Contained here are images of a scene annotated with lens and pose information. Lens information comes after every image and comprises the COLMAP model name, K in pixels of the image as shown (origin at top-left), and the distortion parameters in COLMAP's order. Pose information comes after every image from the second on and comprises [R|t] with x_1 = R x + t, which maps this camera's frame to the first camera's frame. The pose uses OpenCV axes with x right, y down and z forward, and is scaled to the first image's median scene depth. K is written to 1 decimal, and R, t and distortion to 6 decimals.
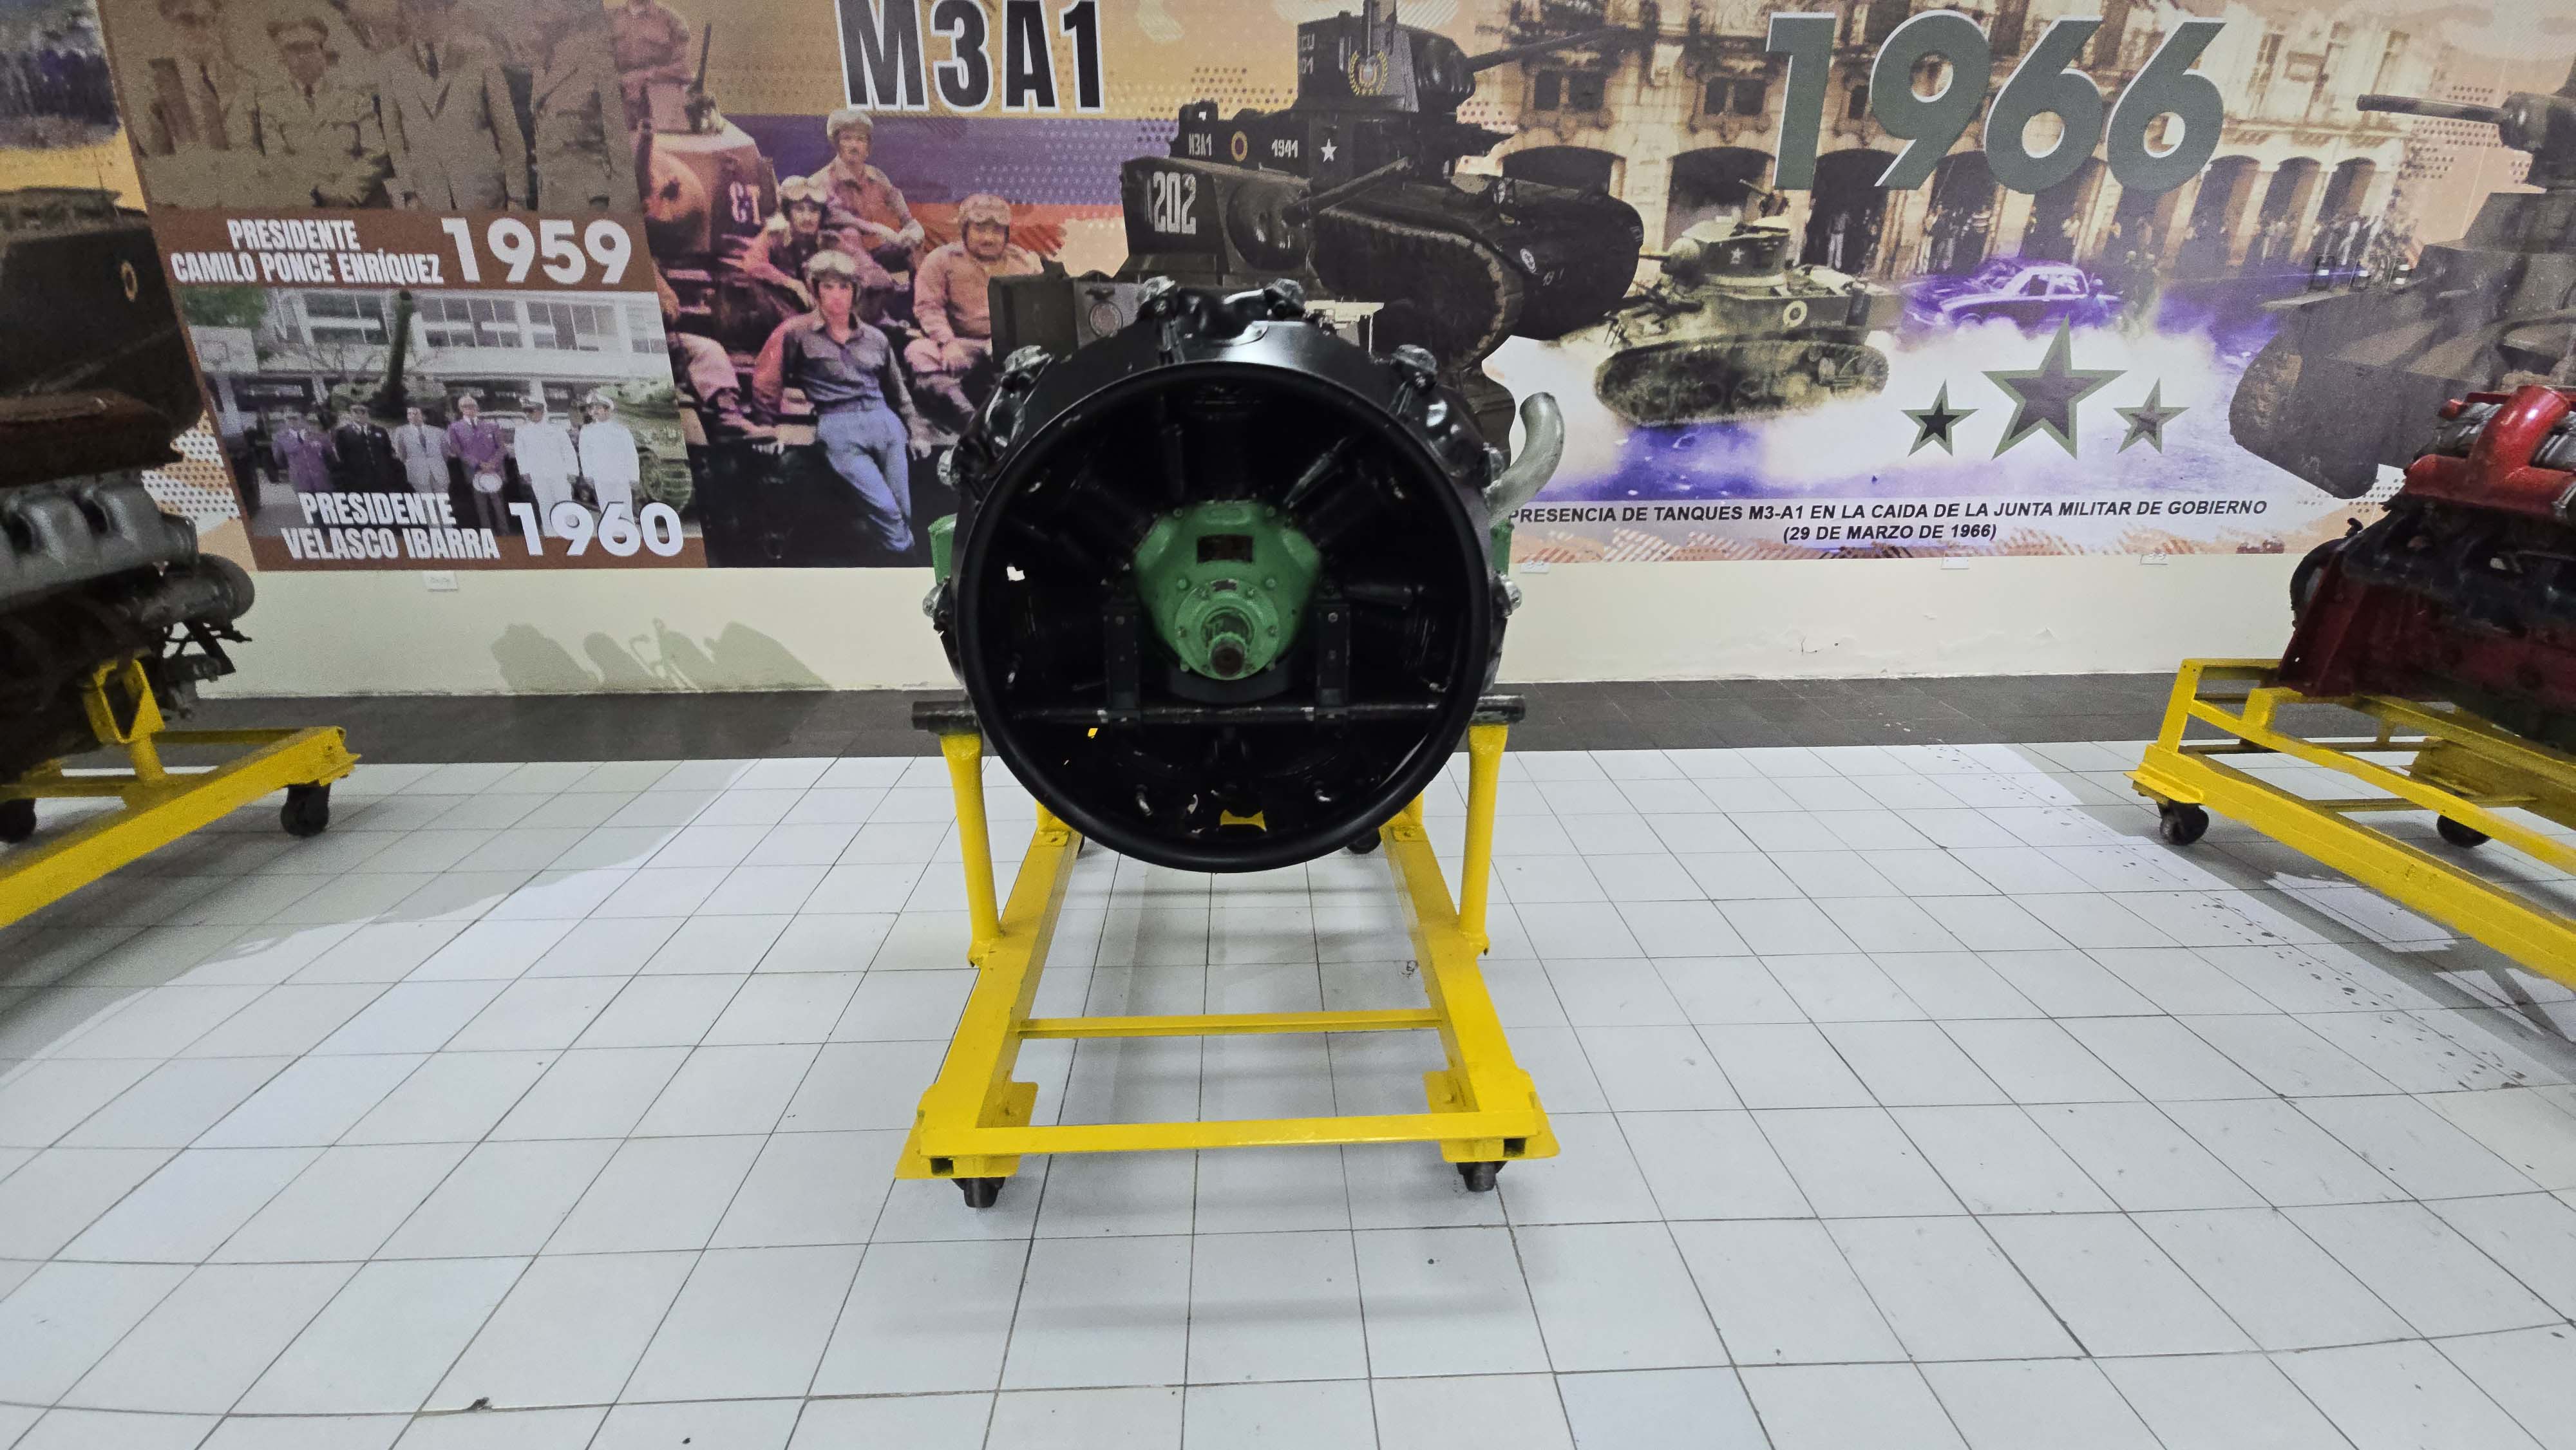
lens RADIAL K [[1065.4, 0, 1301.8], [0, 1065.4, 727.0], [0, 0, 1]] dist [-0.001152, -0.004963]
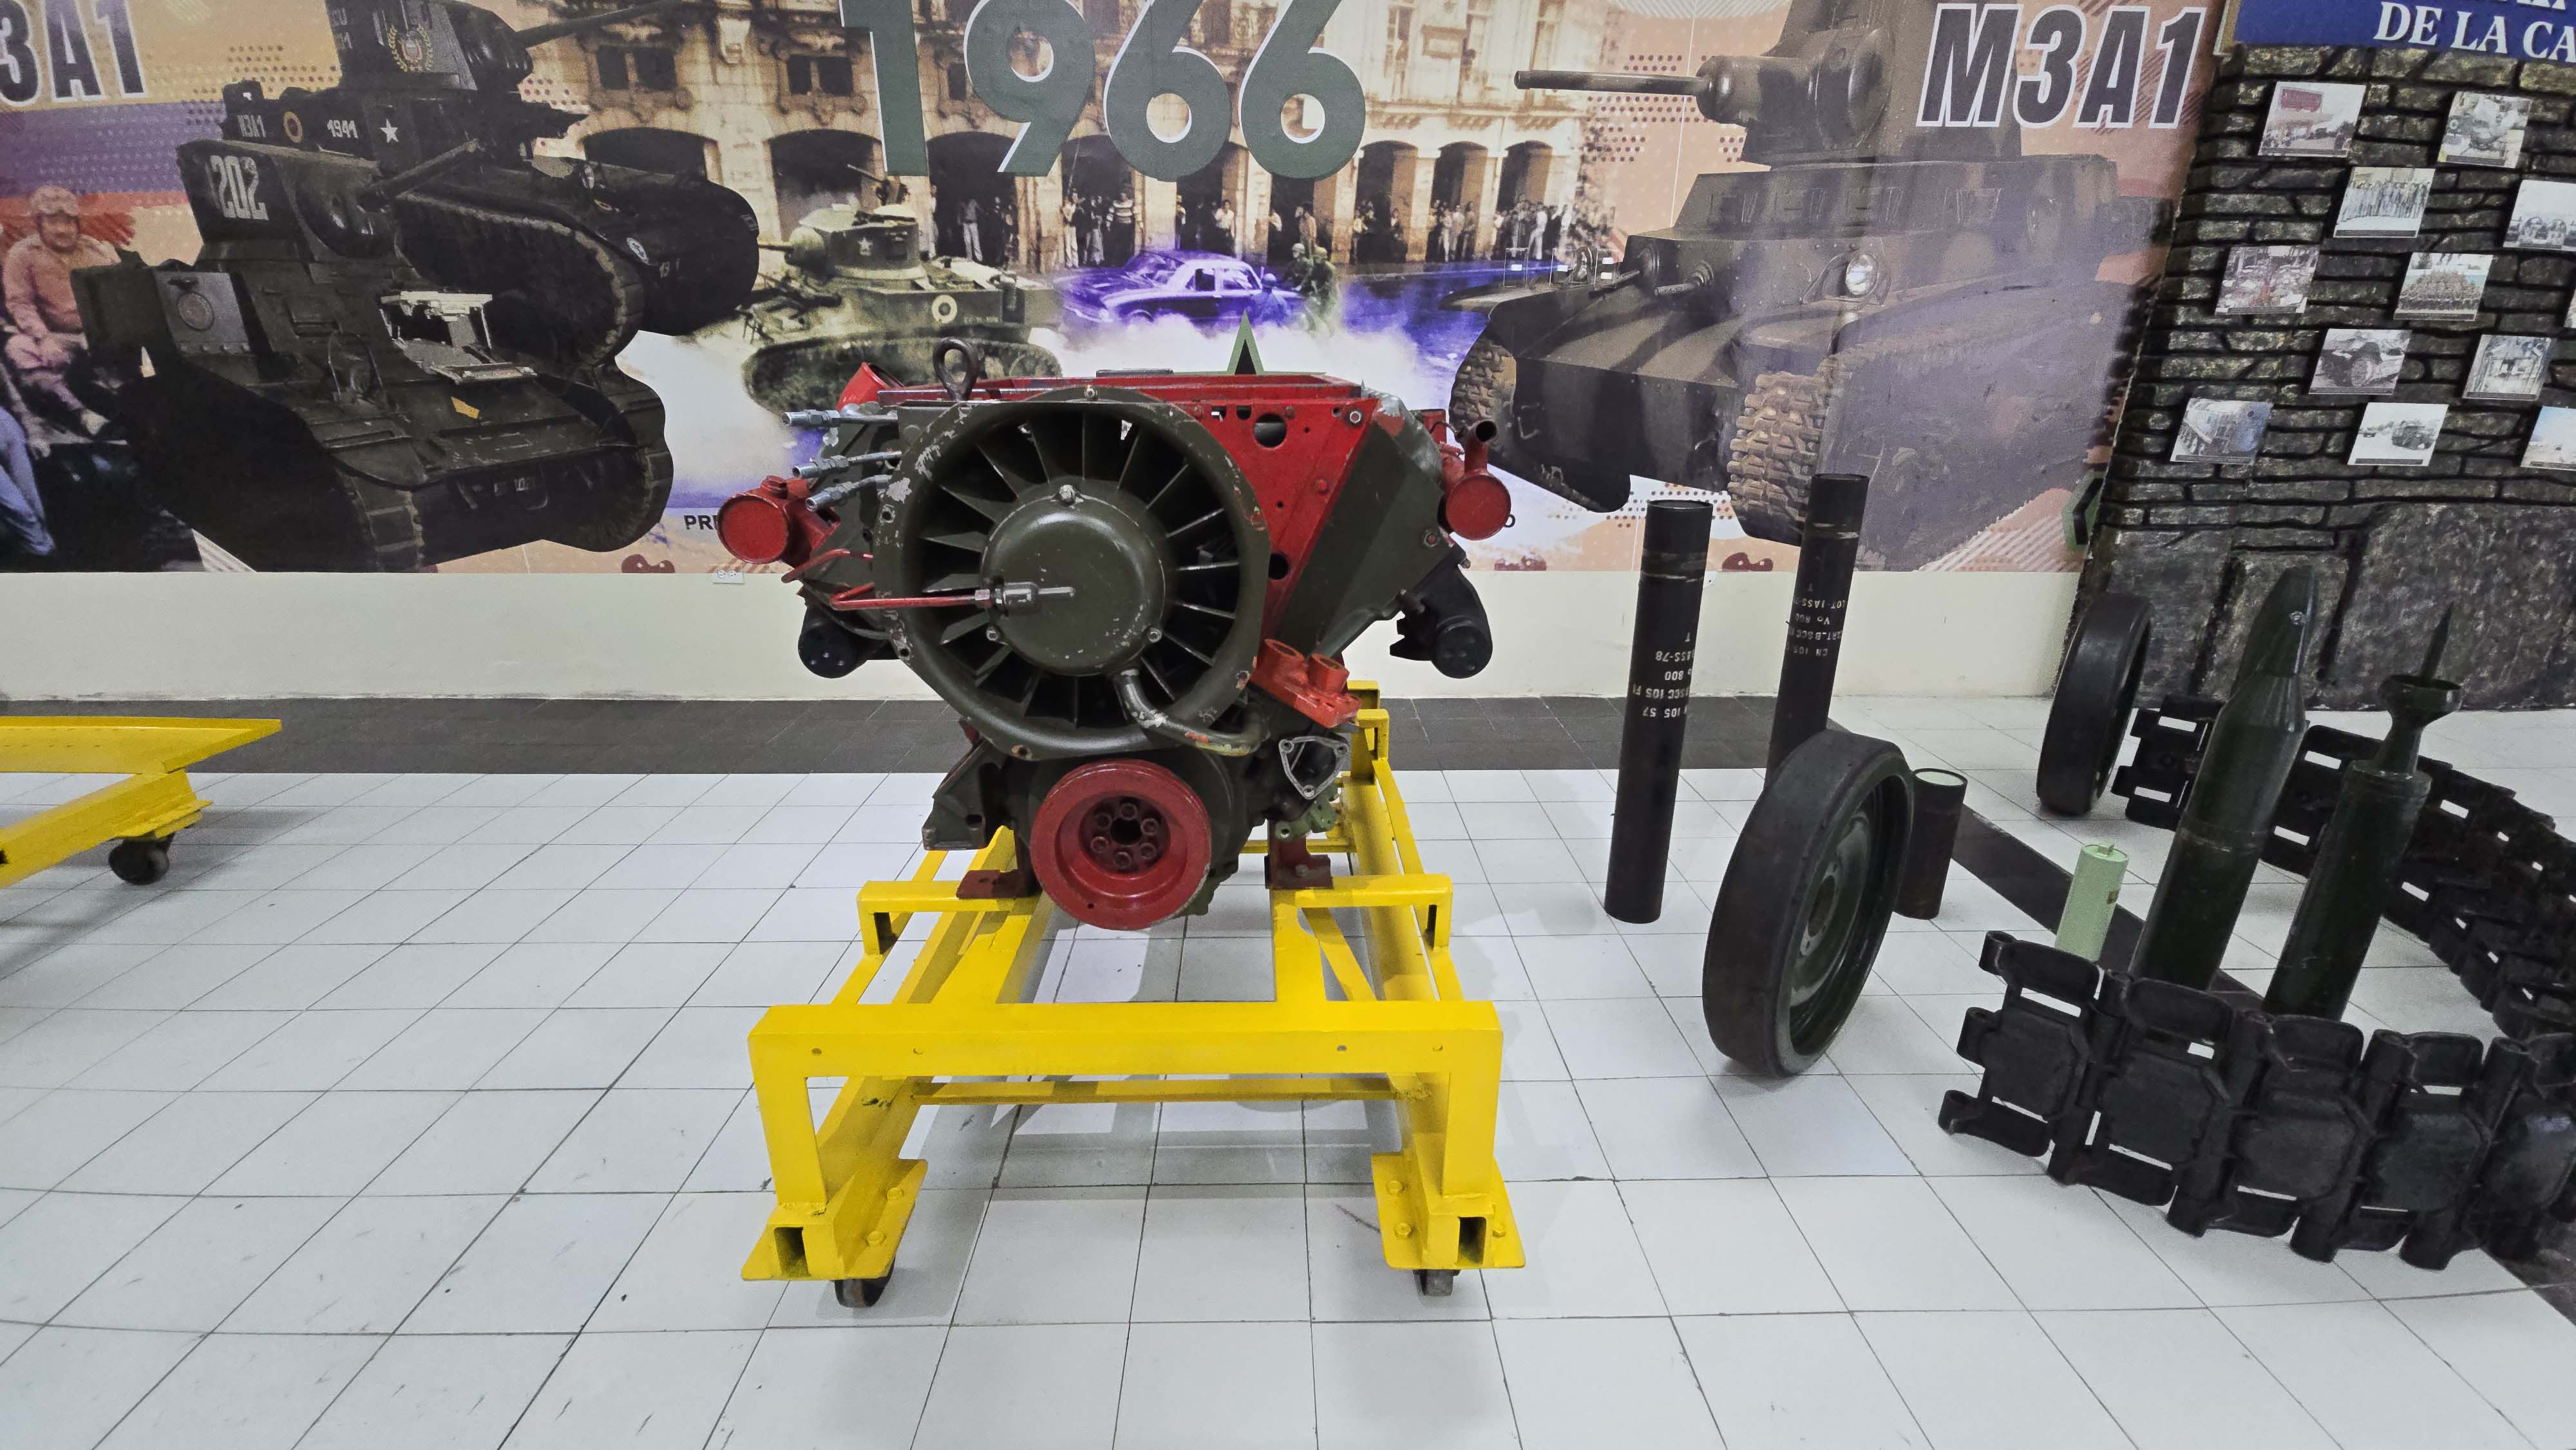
lens RADIAL K [[1065.4, 0, 1301.8], [0, 1065.4, 727.0], [0, 0, 1]] dist [-0.001152, -0.004963]
pose [[0.999947, 0.010333, -0.000310, 0.822777], [-0.010337, 0.999823, -0.015733, -0.010686], [0.000147, 0.015735, 0.999876, 0.075560]]
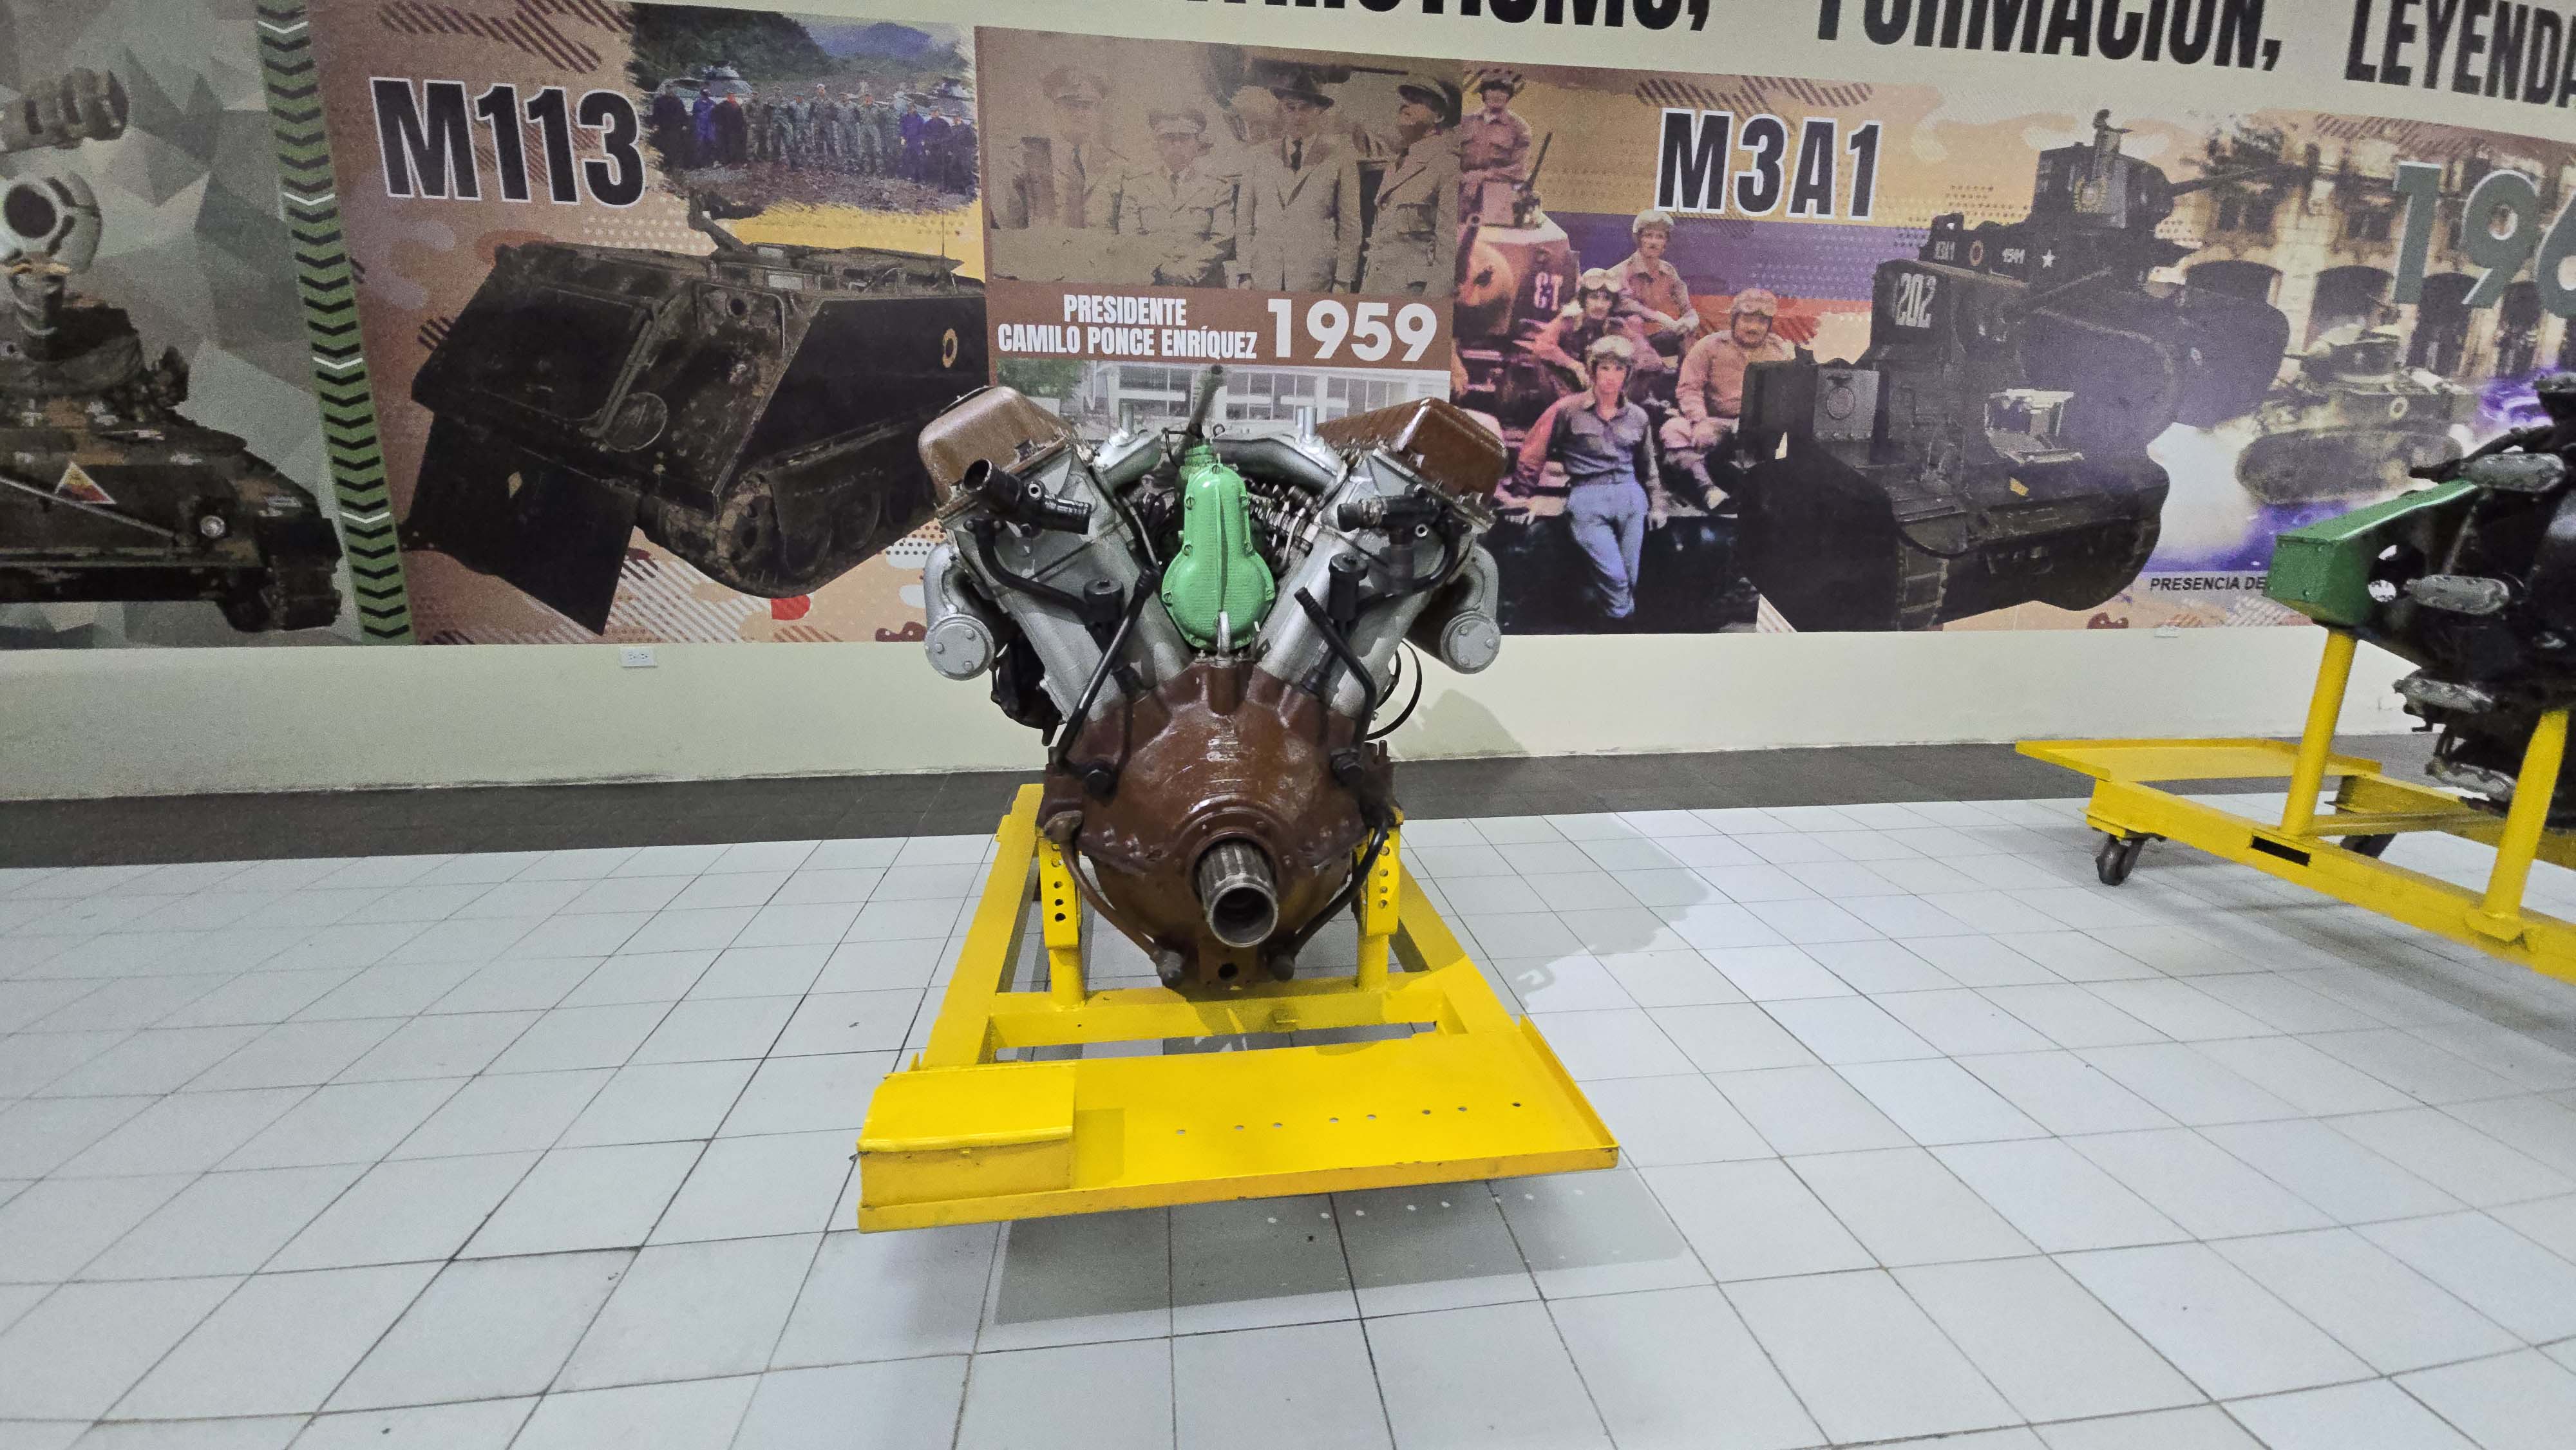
lens RADIAL K [[1052.6, 0, 1271.4], [0, 1052.6, 724.9], [0, 0, 1]] dist [-0.002889, -0.008143]
pose [[0.997761, -0.012487, 0.065711, -0.856179], [0.020605, 0.992024, -0.124356, 0.062929], [-0.063634, 0.125431, 0.990059, 0.027640]]
